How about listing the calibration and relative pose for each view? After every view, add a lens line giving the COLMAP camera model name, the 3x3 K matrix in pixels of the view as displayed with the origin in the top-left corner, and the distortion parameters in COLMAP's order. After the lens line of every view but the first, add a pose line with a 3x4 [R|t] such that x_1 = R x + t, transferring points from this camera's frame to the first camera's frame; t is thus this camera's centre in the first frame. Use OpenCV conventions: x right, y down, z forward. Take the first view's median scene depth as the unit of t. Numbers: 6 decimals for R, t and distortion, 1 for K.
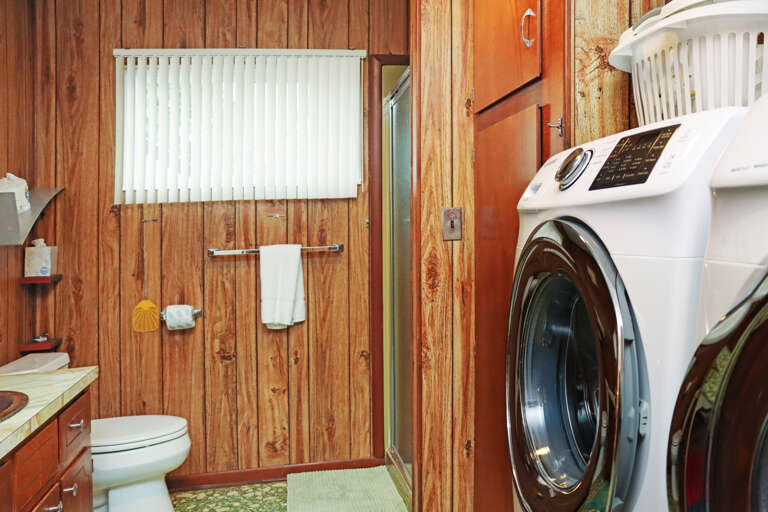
lens RADIAL K [[639.6, 0, 343.9], [0, 639.6, 274.1], [0, 0, 1]] dist [-0.186280, 0.270719]
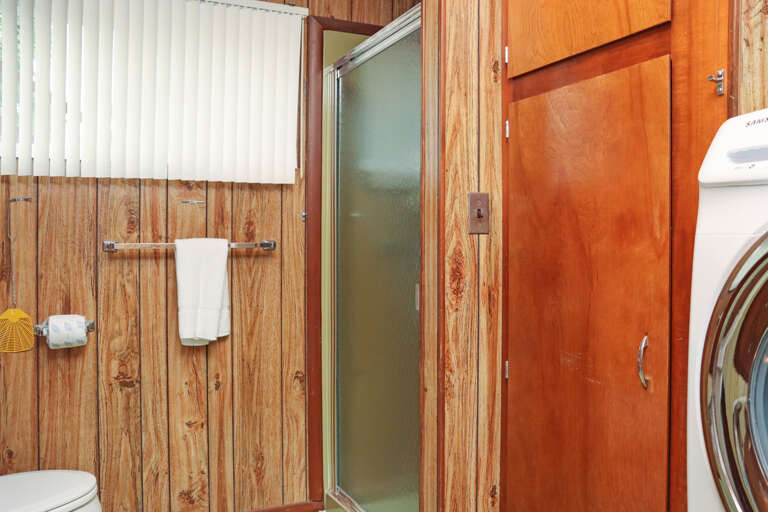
lens RADIAL K [[639.6, 0, 343.9], [0, 639.6, 274.1], [0, 0, 1]] dist [-0.186280, 0.270719]
pose [[0.959293, 0.018890, 0.281781, -0.149937], [-0.014232, 0.999726, -0.018568, 0.009978], [-0.282055, 0.013802, 0.959299, 0.203500]]
